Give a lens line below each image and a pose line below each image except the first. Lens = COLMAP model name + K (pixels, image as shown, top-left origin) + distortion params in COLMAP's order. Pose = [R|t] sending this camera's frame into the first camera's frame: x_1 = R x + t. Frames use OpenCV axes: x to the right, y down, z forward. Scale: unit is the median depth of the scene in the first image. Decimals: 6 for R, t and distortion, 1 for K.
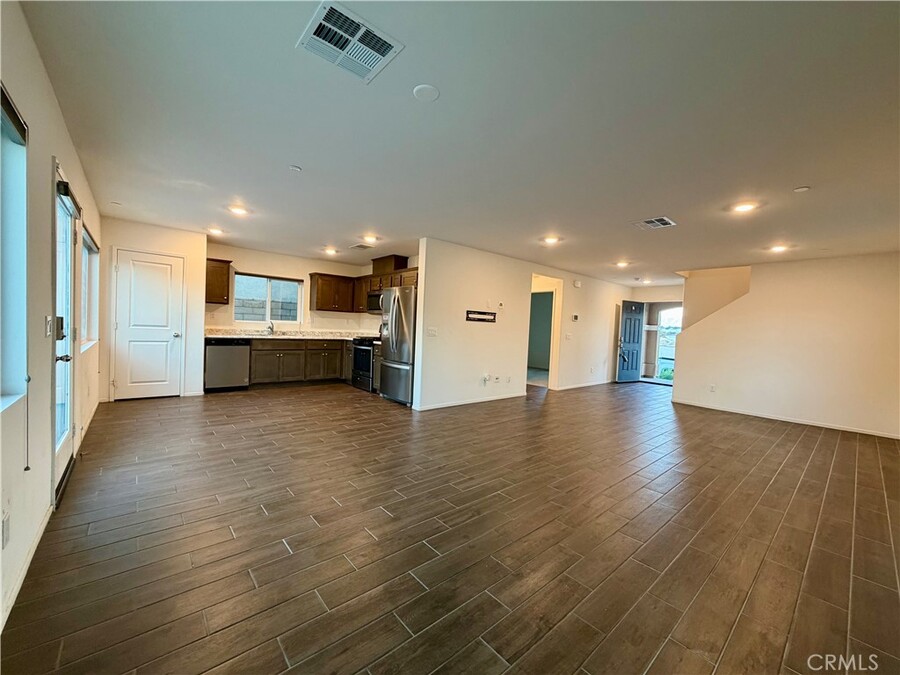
lens RADIAL K [[359.2, 0, 452.0], [0, 359.2, 337.4], [0, 0, 1]] dist [-0.005220, 0.000269]
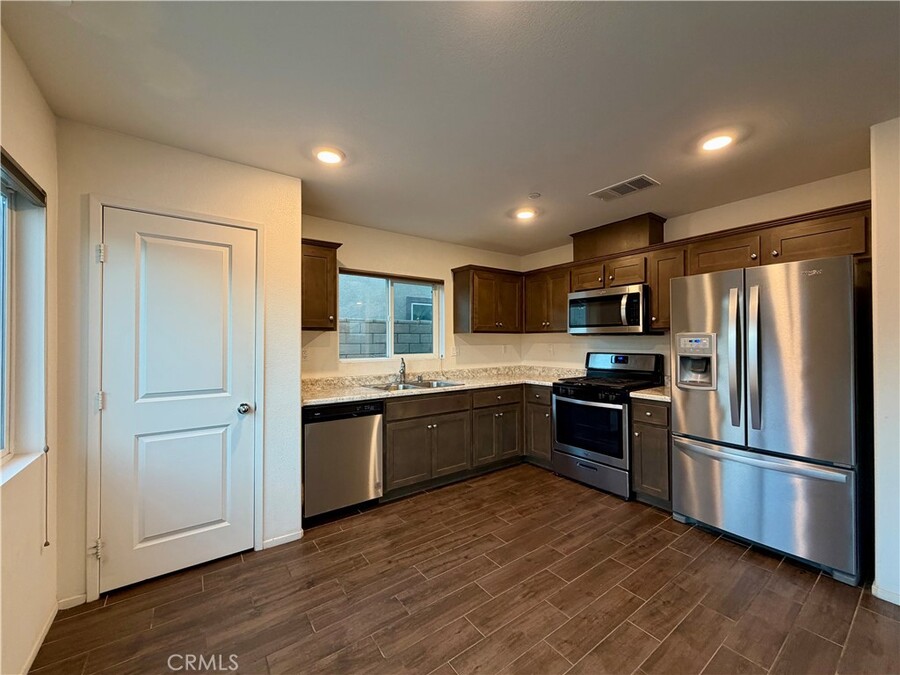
lens RADIAL K [[359.2, 0, 449.3], [0, 359.2, 337.5], [0, 0, 1]] dist [-0.005220, 0.000269]
pose [[0.992527, -0.047829, -0.112258, -0.391419], [0.043360, 0.998180, -0.041916, -0.051545], [0.114059, 0.036736, 0.992795, 0.494629]]
